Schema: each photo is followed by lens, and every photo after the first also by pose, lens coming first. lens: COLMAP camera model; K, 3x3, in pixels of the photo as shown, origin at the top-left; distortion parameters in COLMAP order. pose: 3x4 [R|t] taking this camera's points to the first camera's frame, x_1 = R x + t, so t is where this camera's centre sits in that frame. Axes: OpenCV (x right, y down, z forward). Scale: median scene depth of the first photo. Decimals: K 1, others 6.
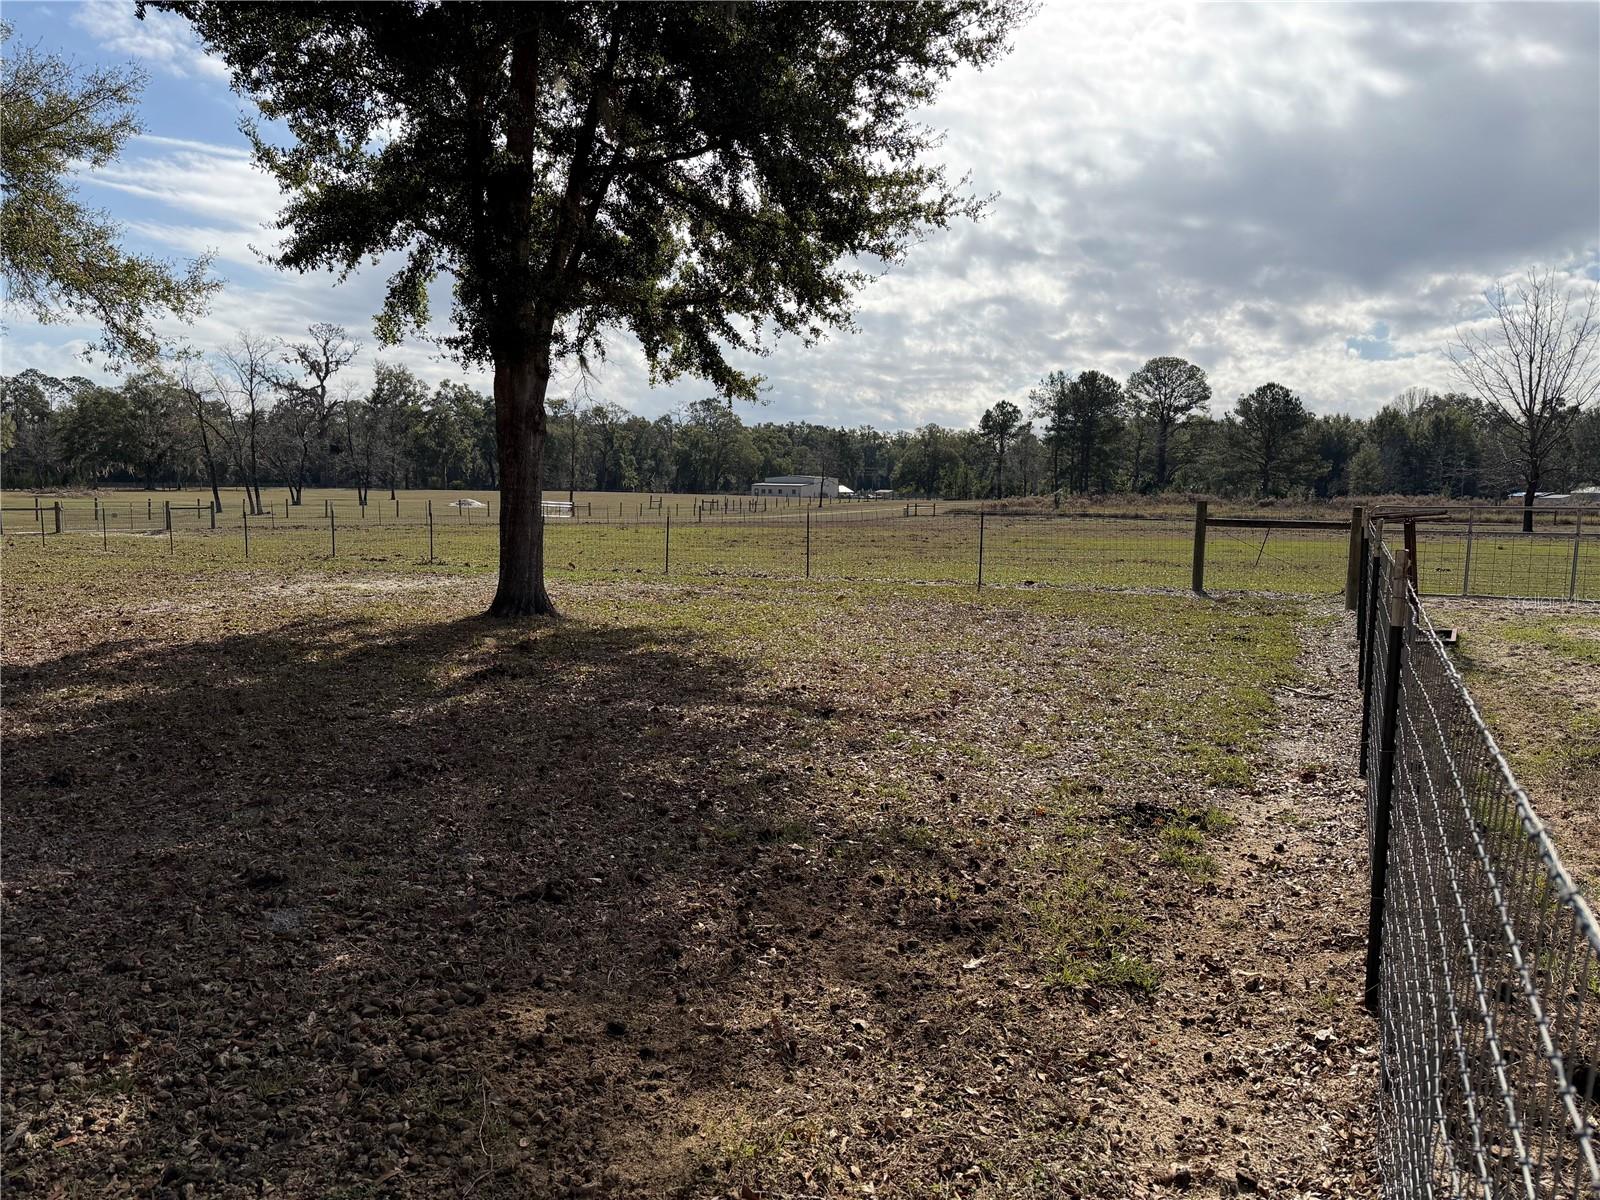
lens RADIAL K [[1111.6, 0, 793.8], [0, 1111.6, 608.3], [0, 0, 1]] dist [0.050824, -0.055476]
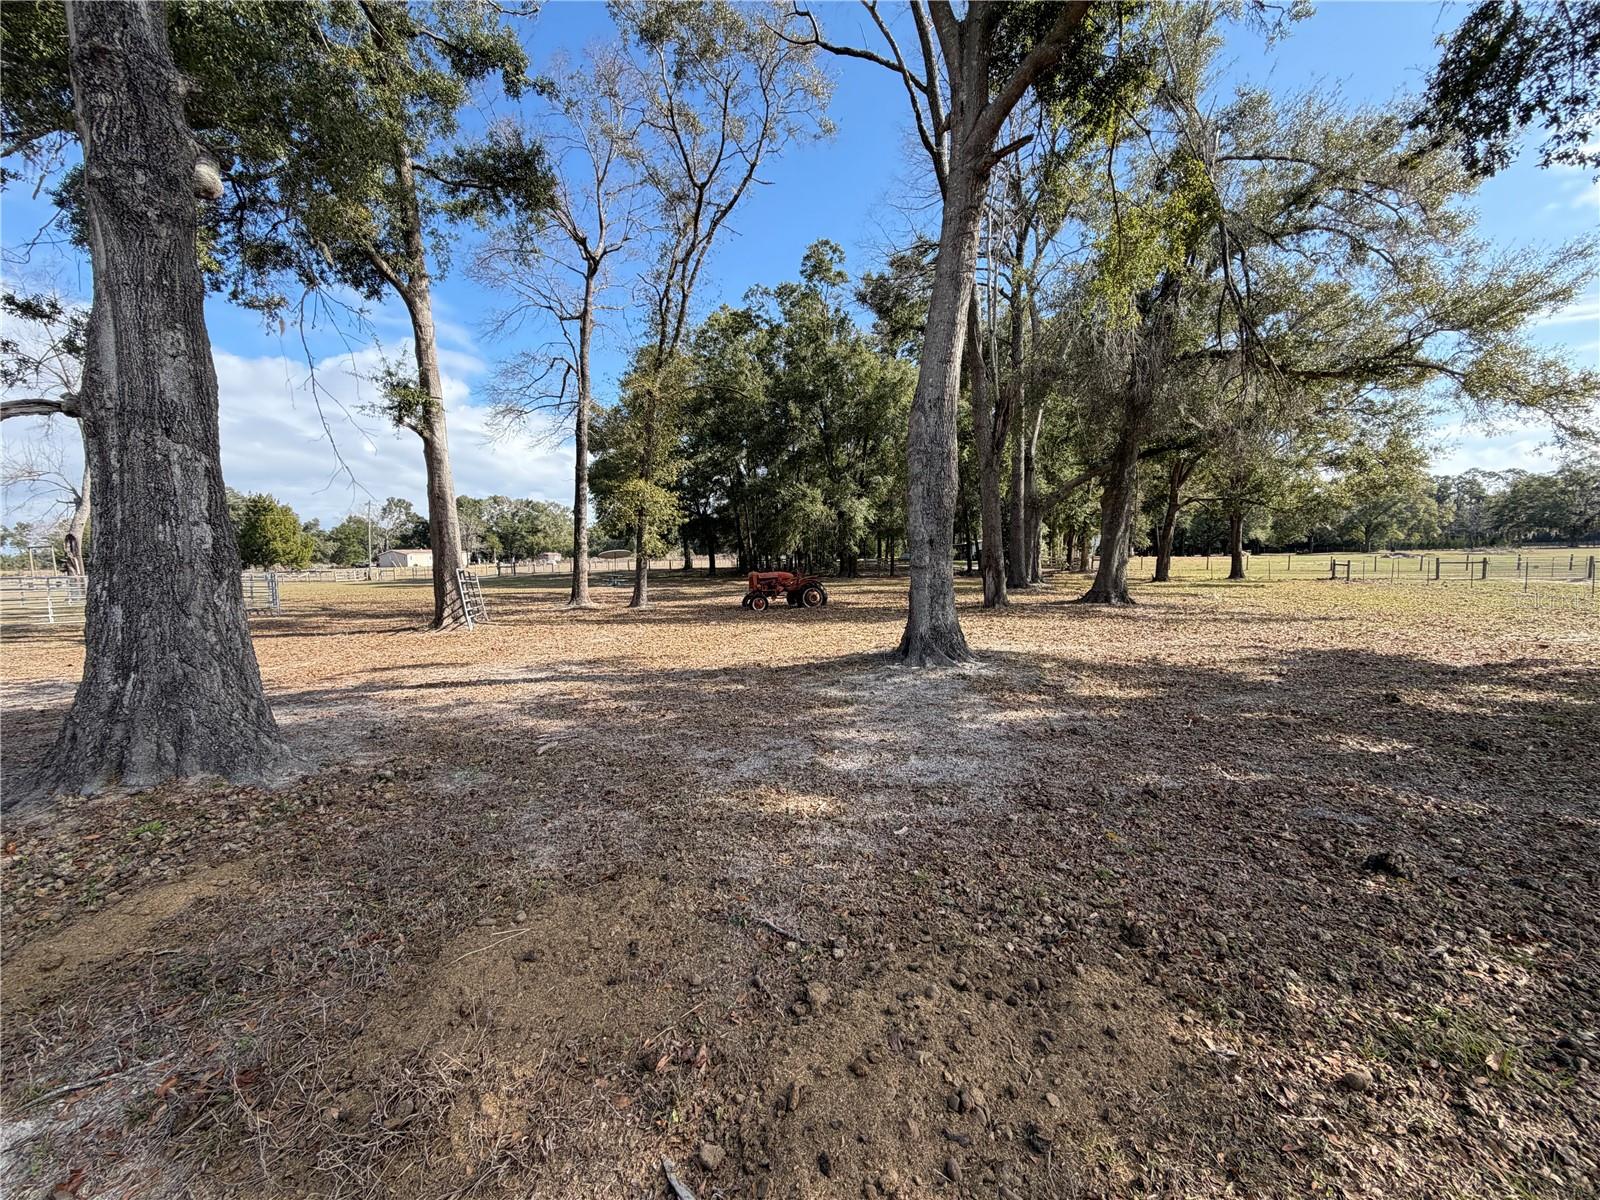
lens RADIAL K [[629.2, 0, 798.9], [0, 629.2, 600.8], [0, 0, 1]] dist [-0.002423, 0.000117]
pose [[0.164452, 0.056184, -0.984784, 0.007834], [-0.083027, 0.995622, 0.042937, 0.000254], [0.982885, 0.074702, 0.168397, -0.033861]]
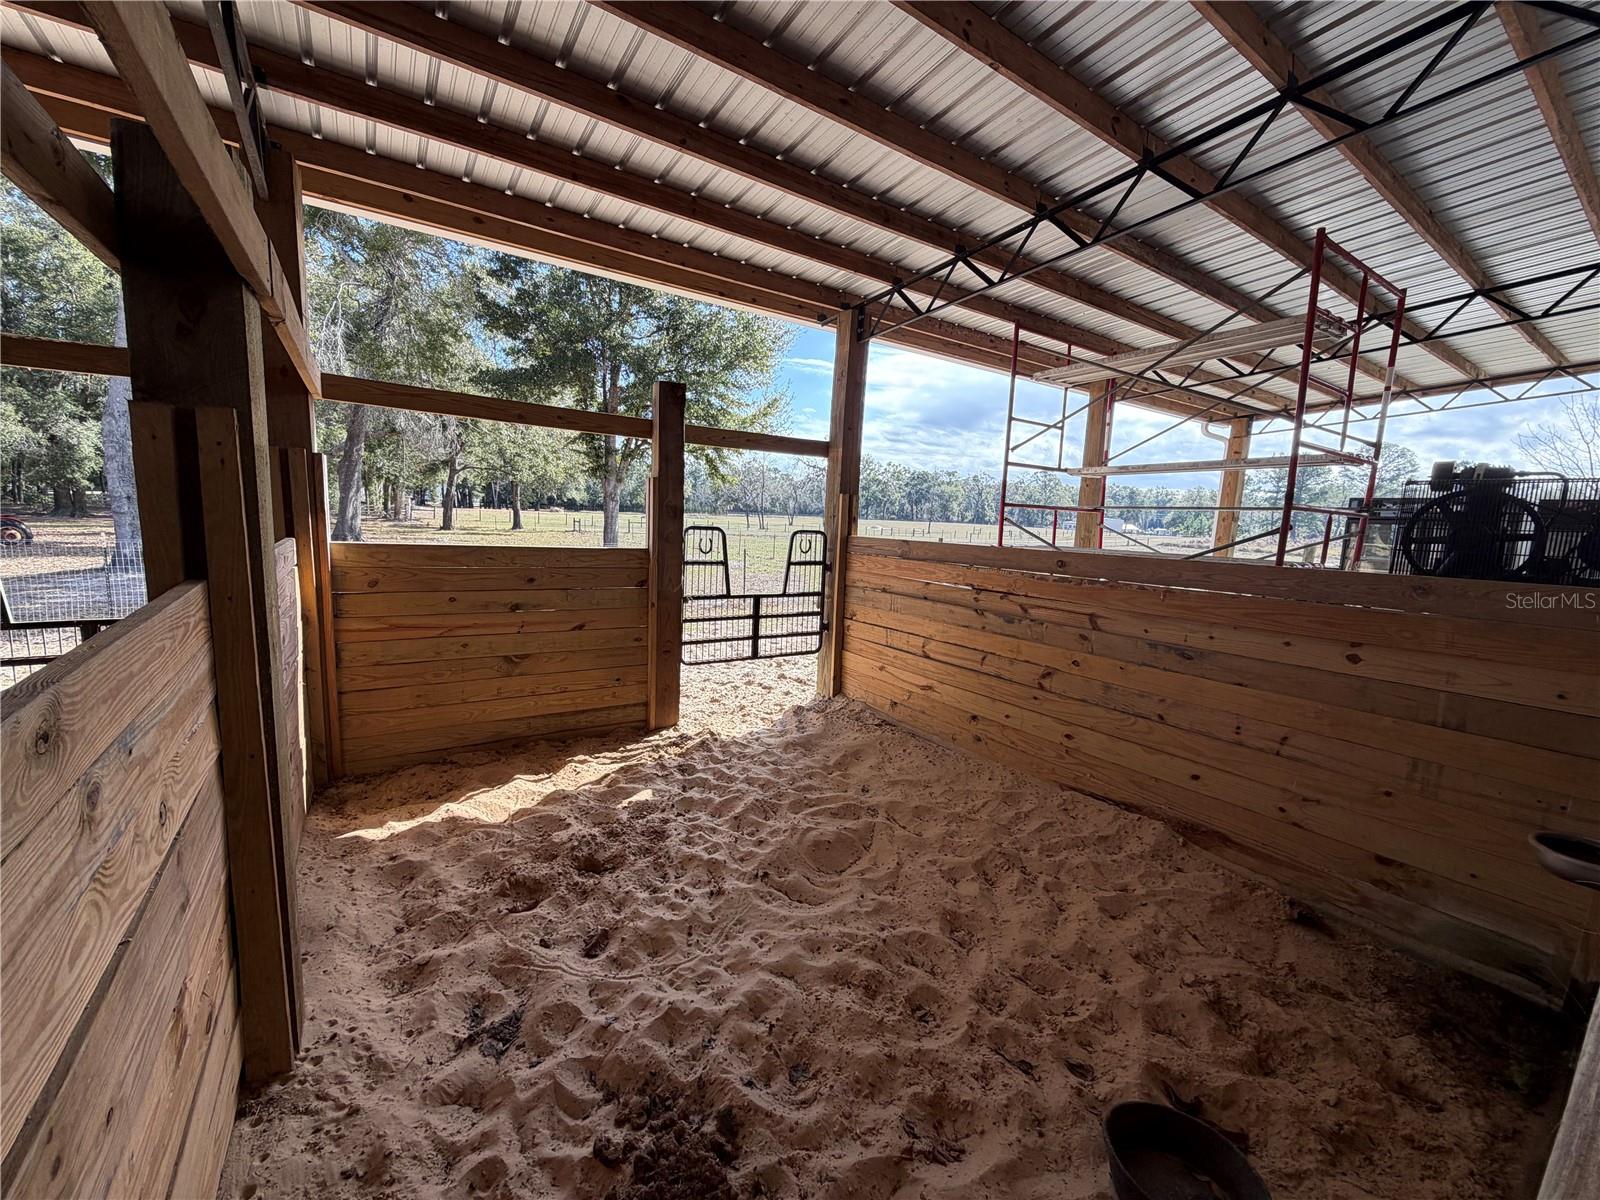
lens RADIAL K [[629.2, 0, 784.6], [0, 629.2, 607.0], [0, 0, 1]] dist [-0.002423, 0.000117]
pose [[0.896040, 0.094866, -0.433719, 1.446807], [-0.083067, 0.995476, 0.046125, 0.018570], [0.436133, -0.005302, 0.899867, -0.585378]]
